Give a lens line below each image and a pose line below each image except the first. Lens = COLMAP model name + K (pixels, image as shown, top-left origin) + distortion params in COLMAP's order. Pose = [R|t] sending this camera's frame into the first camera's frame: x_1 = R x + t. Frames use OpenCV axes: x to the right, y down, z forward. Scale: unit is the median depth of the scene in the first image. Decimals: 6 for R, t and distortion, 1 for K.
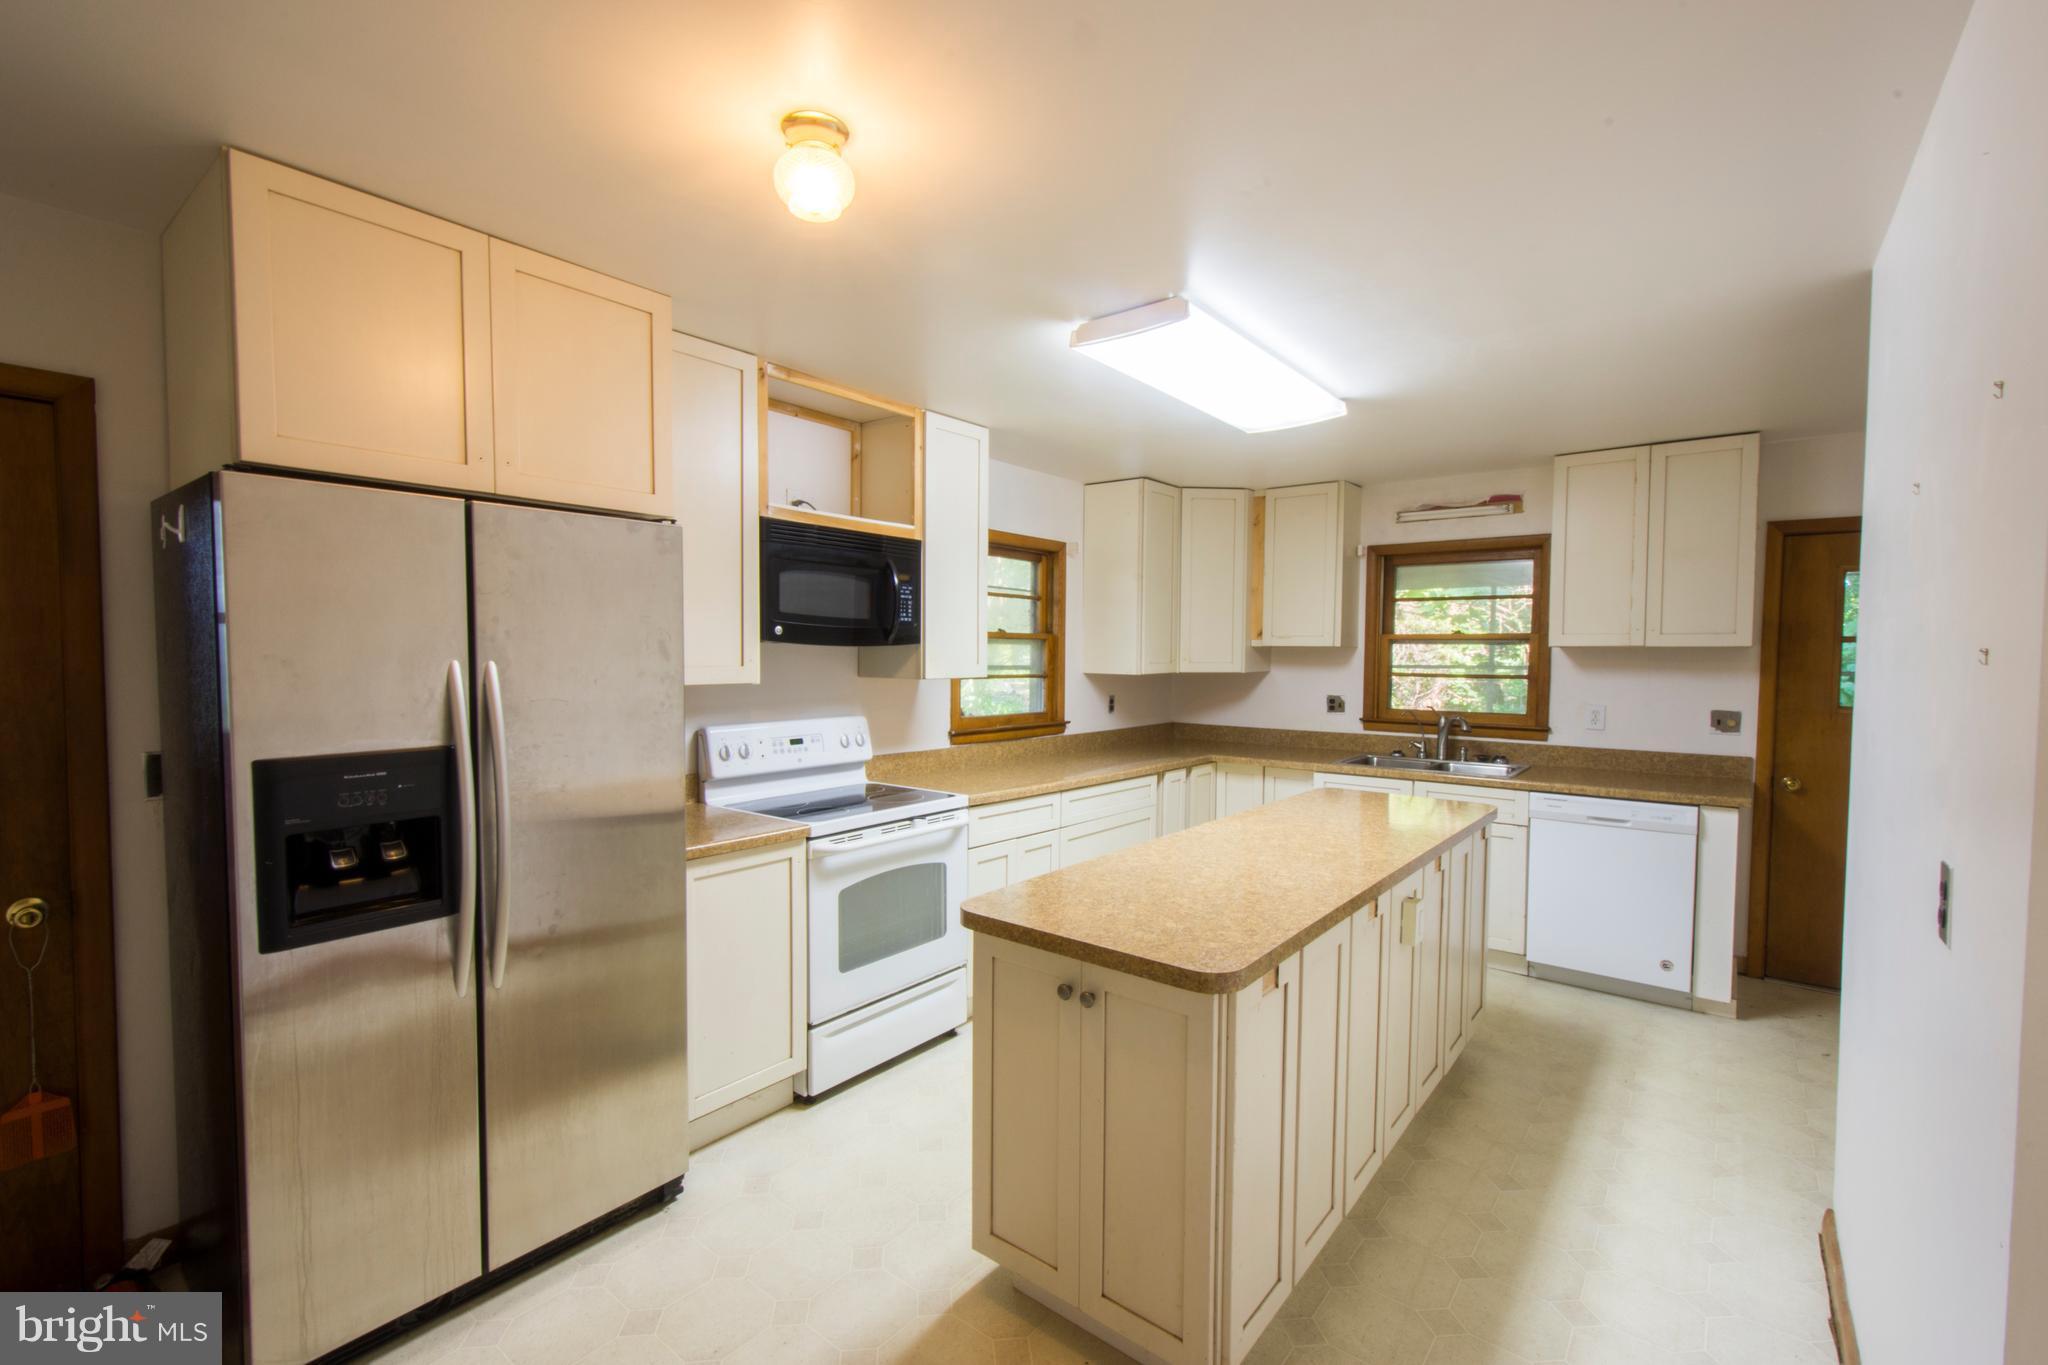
lens RADIAL K [[890.8, 0, 1019.1], [0, 890.8, 688.5], [0, 0, 1]] dist [0.009118, -0.001109]
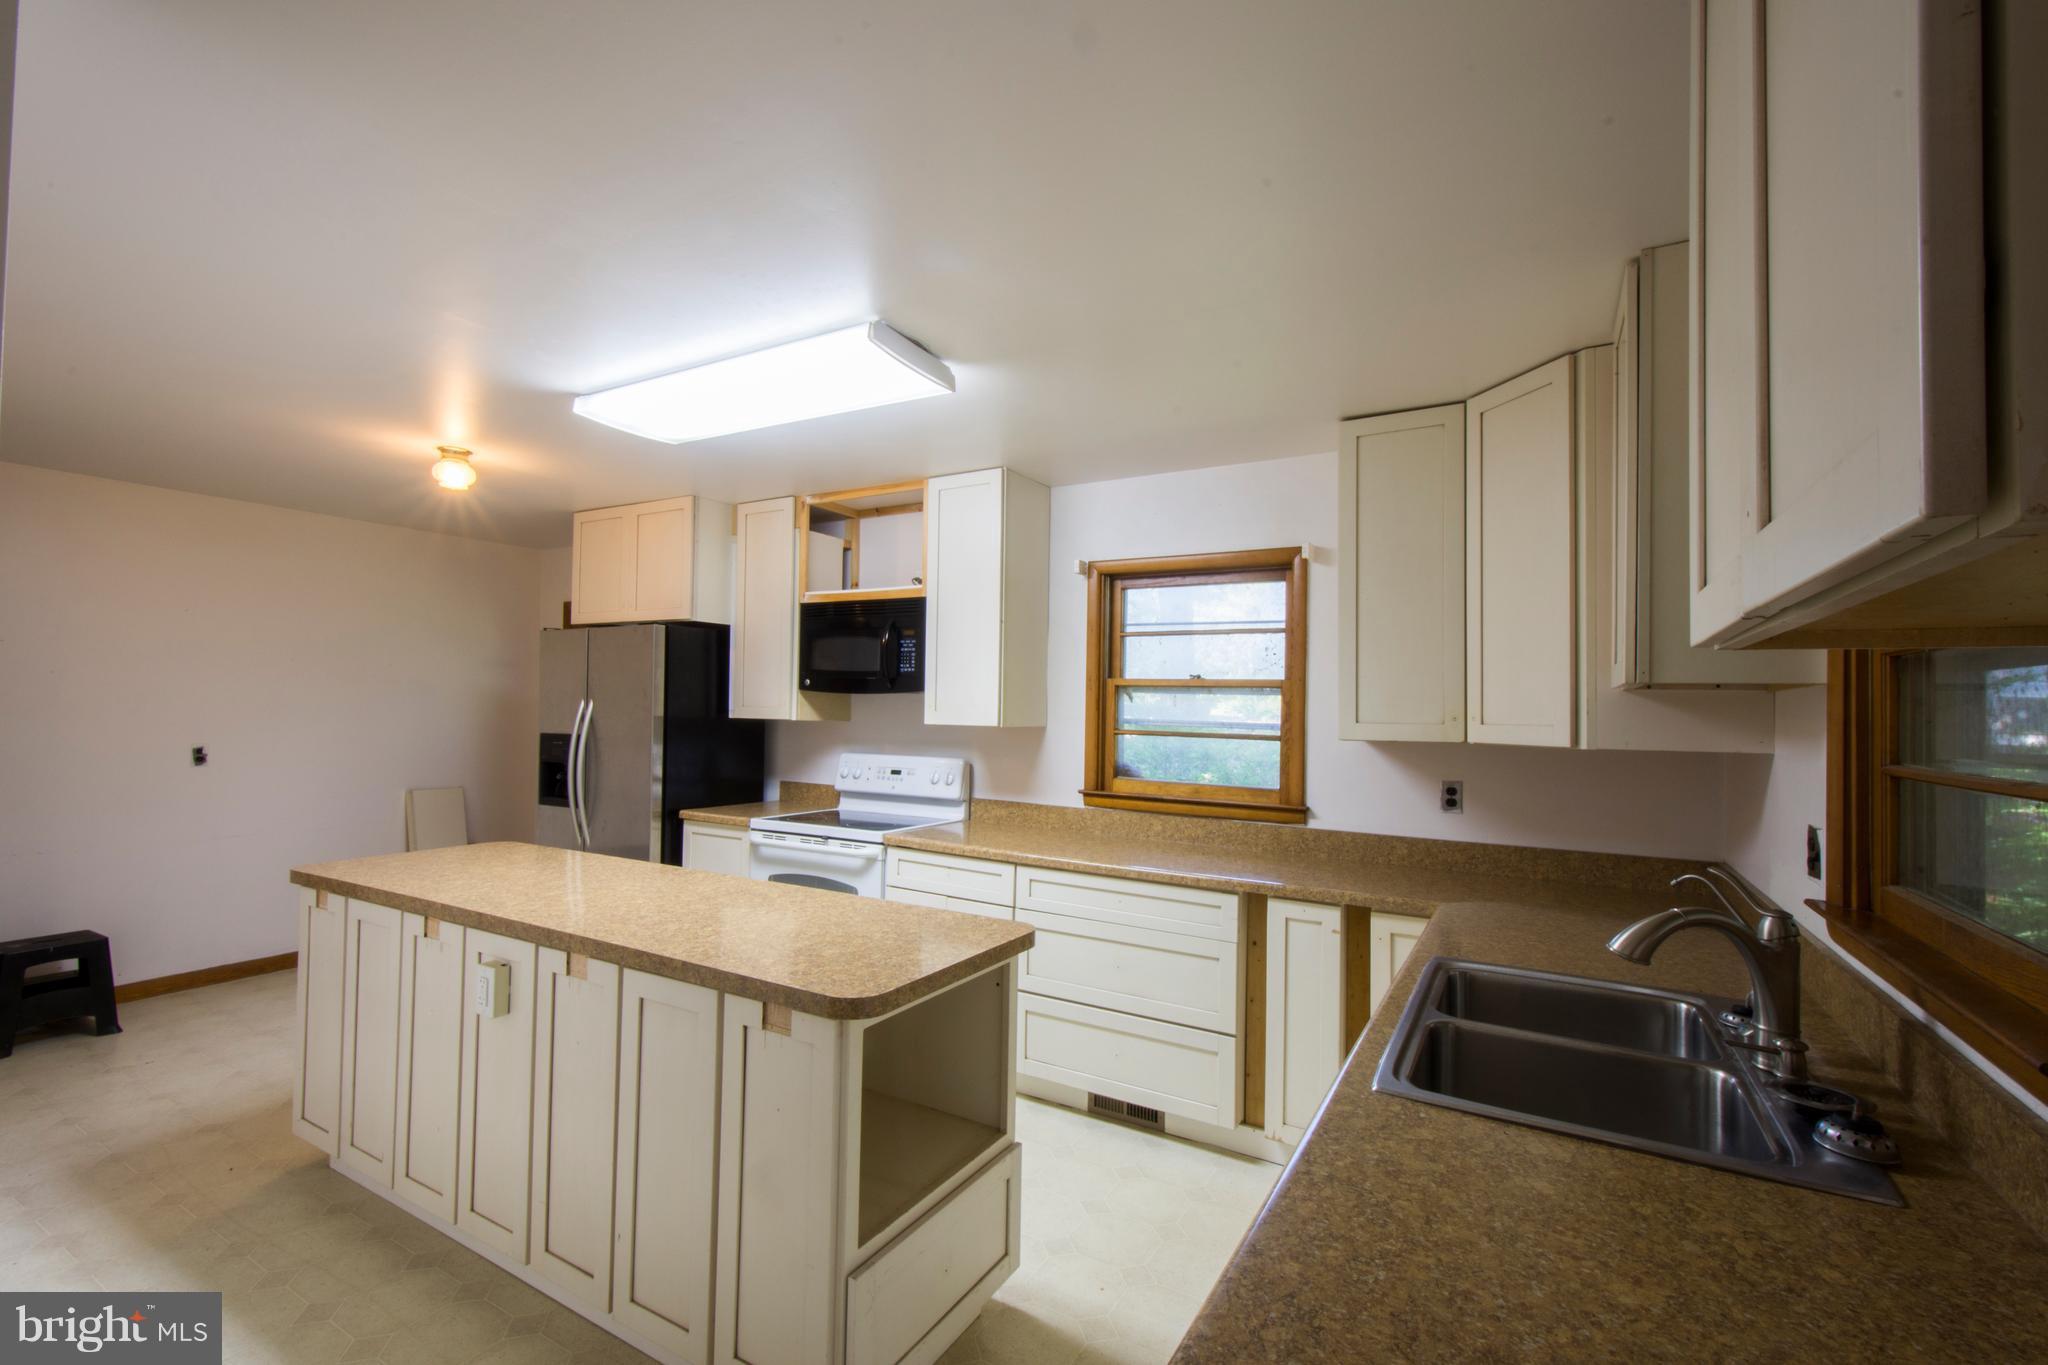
lens RADIAL K [[890.8, 0, 1019.1], [0, 890.8, 688.5], [0, 0, 1]] dist [0.009118, -0.001109]
pose [[0.134265, -0.028290, -0.990541, 0.989169], [-0.061571, 0.997423, -0.036832, -0.021314], [0.989031, 0.065934, 0.132178, 0.980970]]
